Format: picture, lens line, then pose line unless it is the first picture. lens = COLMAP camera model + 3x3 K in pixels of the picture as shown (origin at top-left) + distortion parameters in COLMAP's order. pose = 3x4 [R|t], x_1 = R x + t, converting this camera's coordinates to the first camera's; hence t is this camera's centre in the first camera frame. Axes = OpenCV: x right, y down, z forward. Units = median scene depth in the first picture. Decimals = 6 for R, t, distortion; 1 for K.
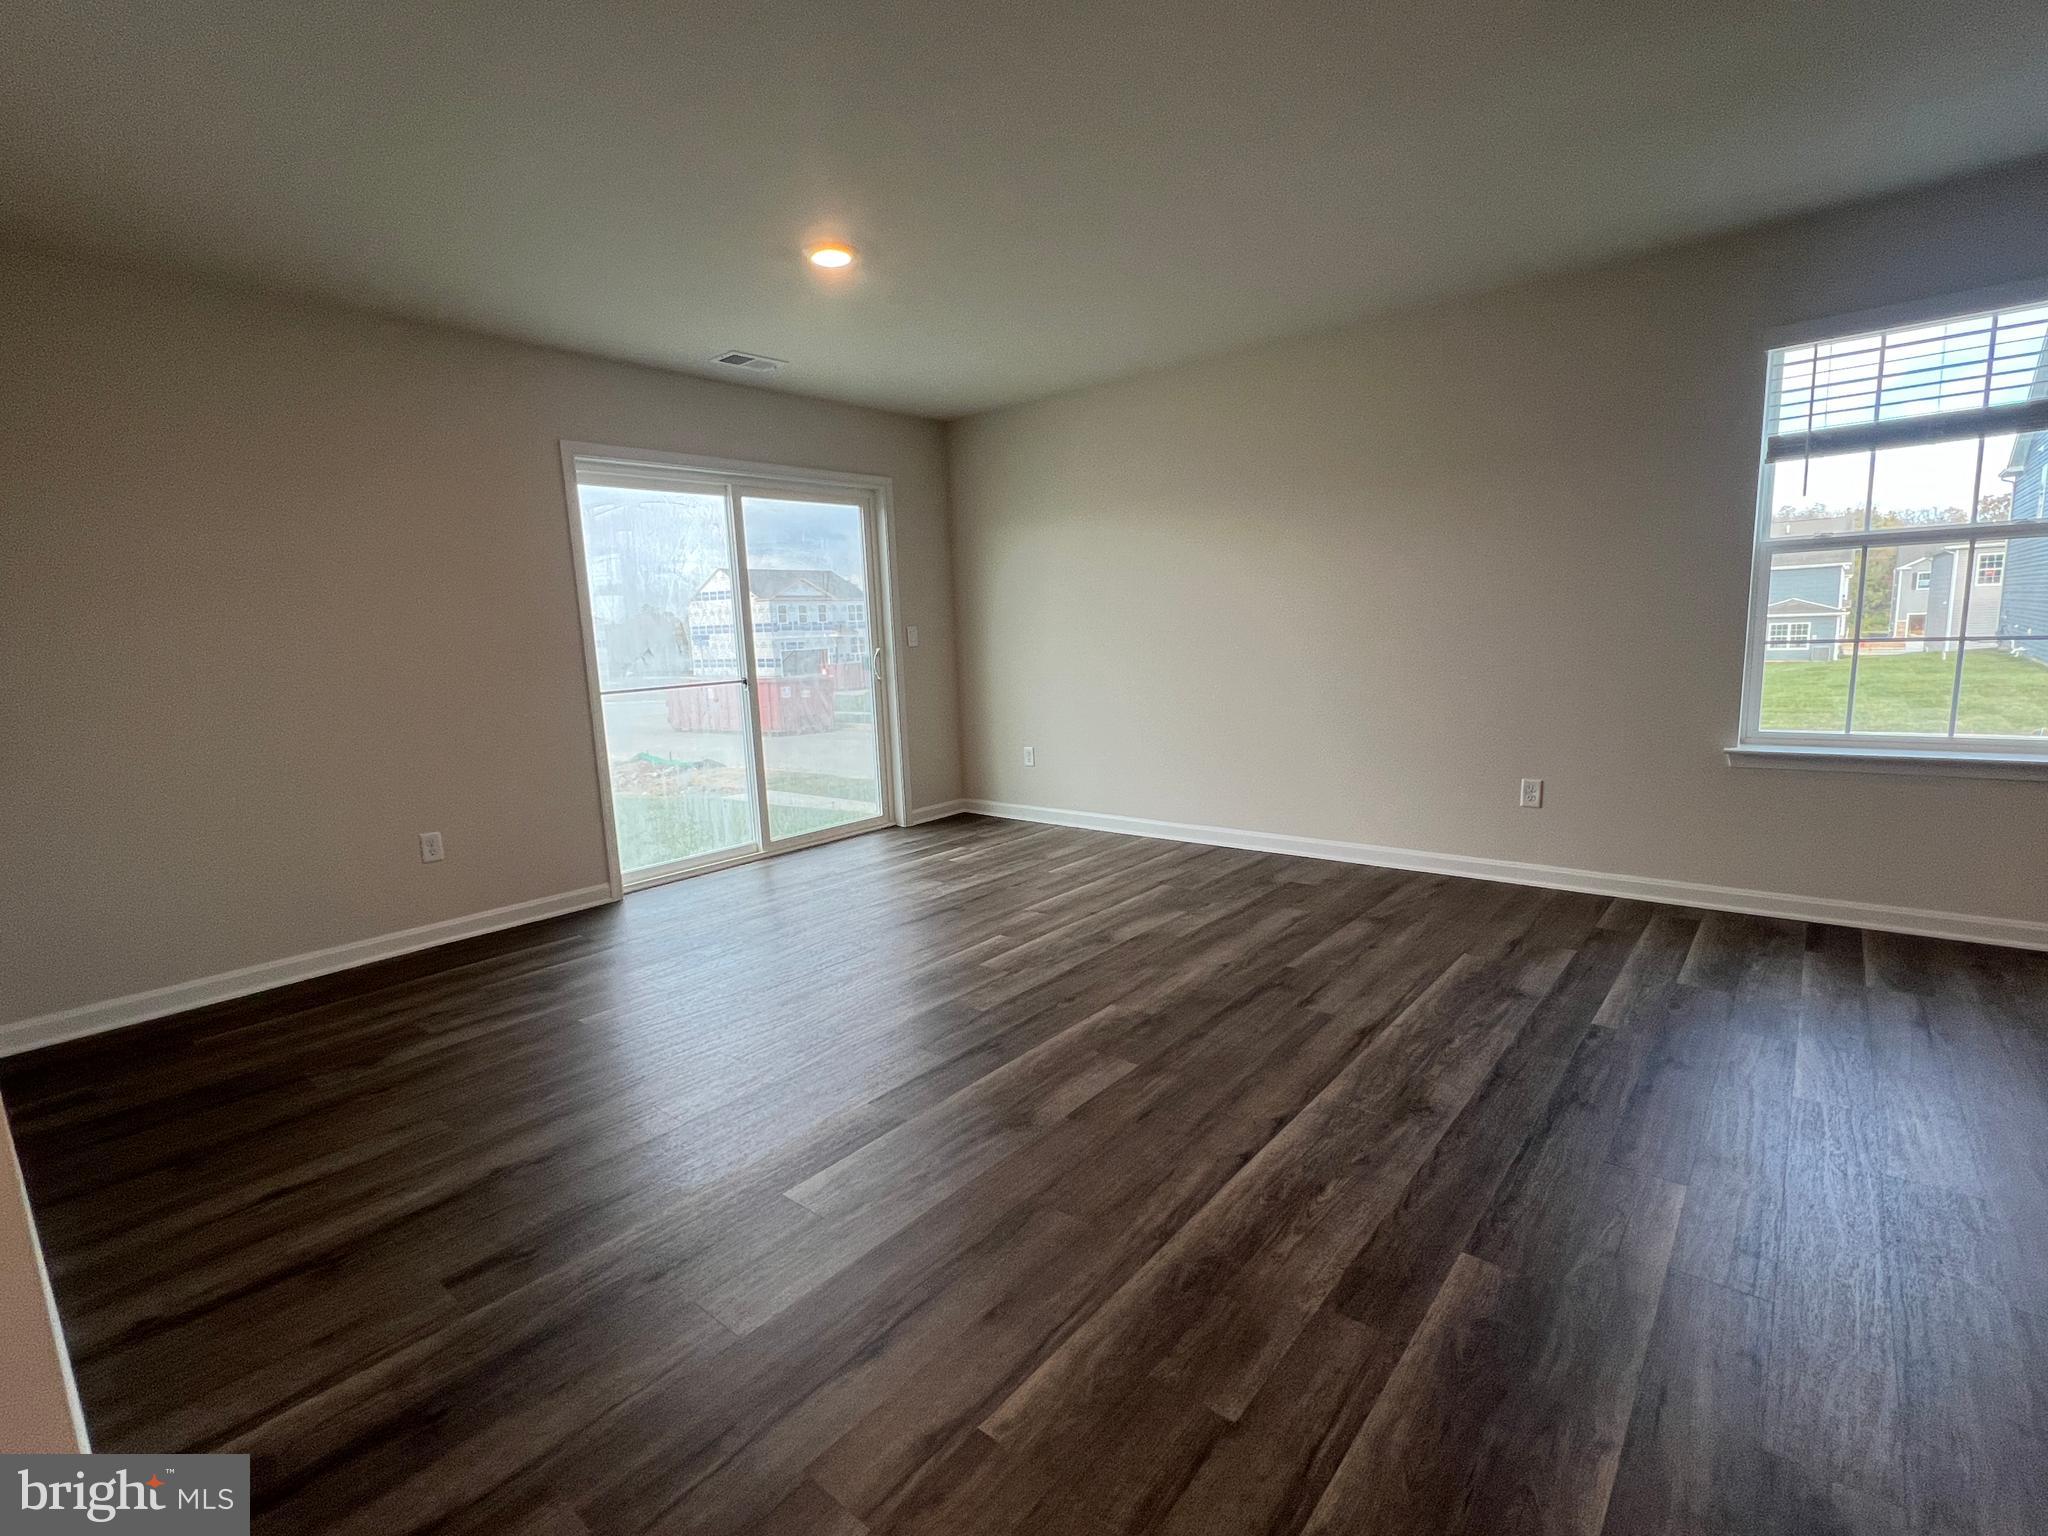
lens RADIAL K [[947.0, 0, 1029.9], [0, 947.0, 760.5], [0, 0, 1]] dist [-0.003640, -0.000016]
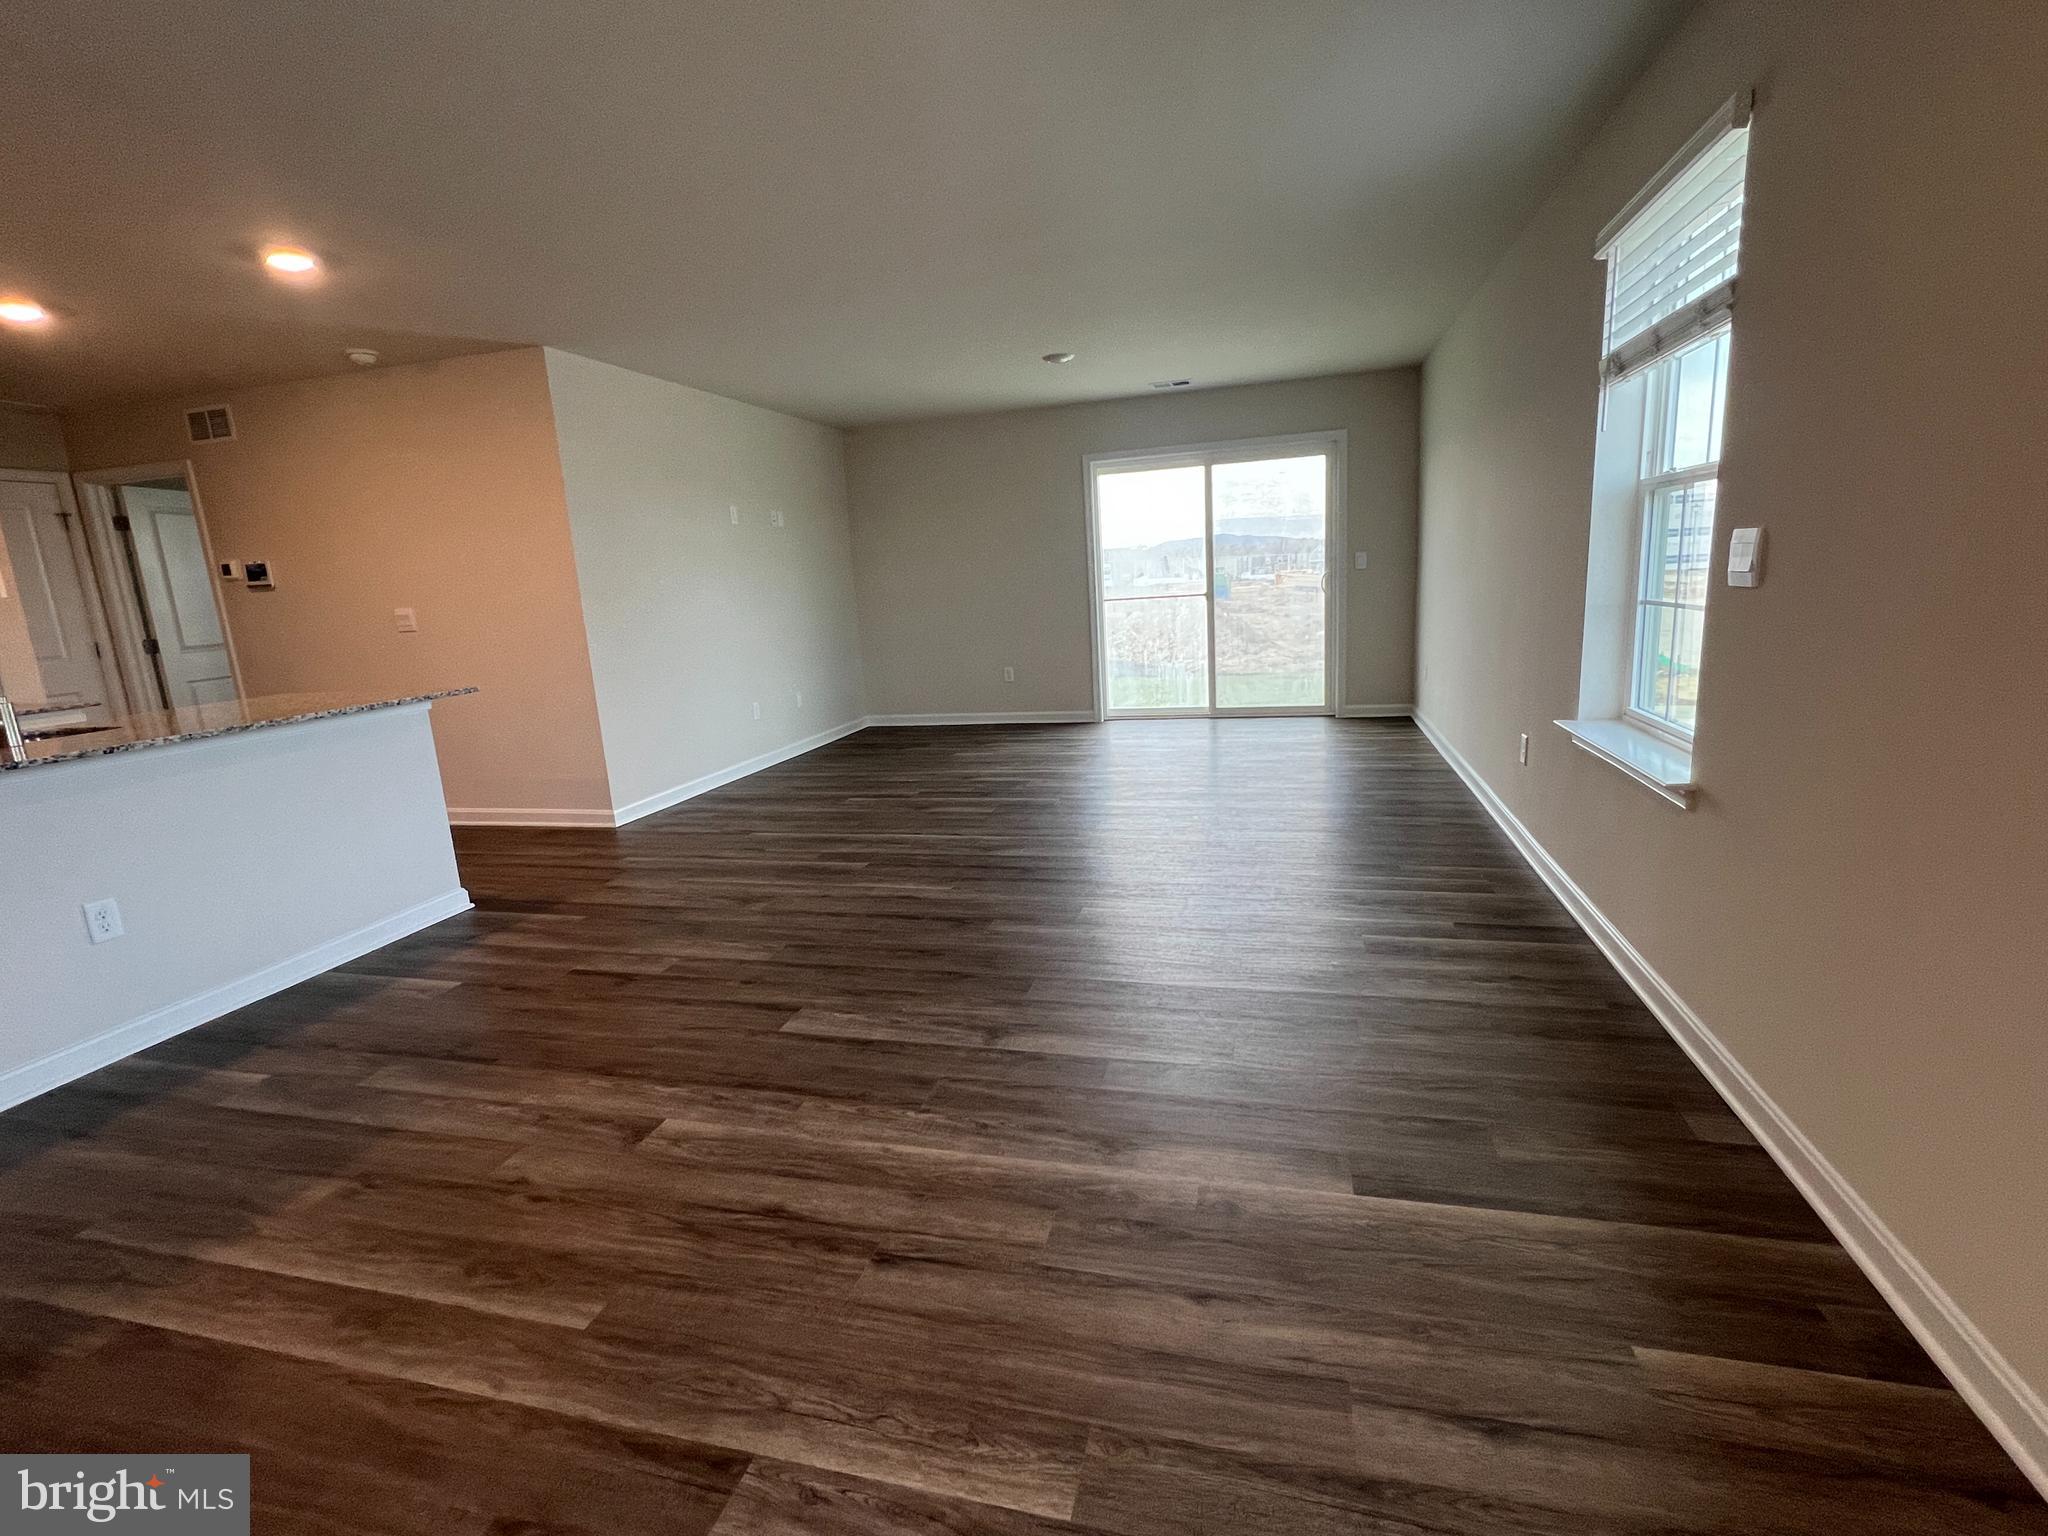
lens RADIAL K [[947.0, 0, 1029.7], [0, 947.0, 767.9], [0, 0, 1]] dist [-0.003640, -0.000016]
pose [[0.429110, 0.196402, -0.881641, 1.029075], [-0.083391, 0.980519, 0.177841, -0.065237], [0.899395, -0.002792, 0.437129, 0.125138]]
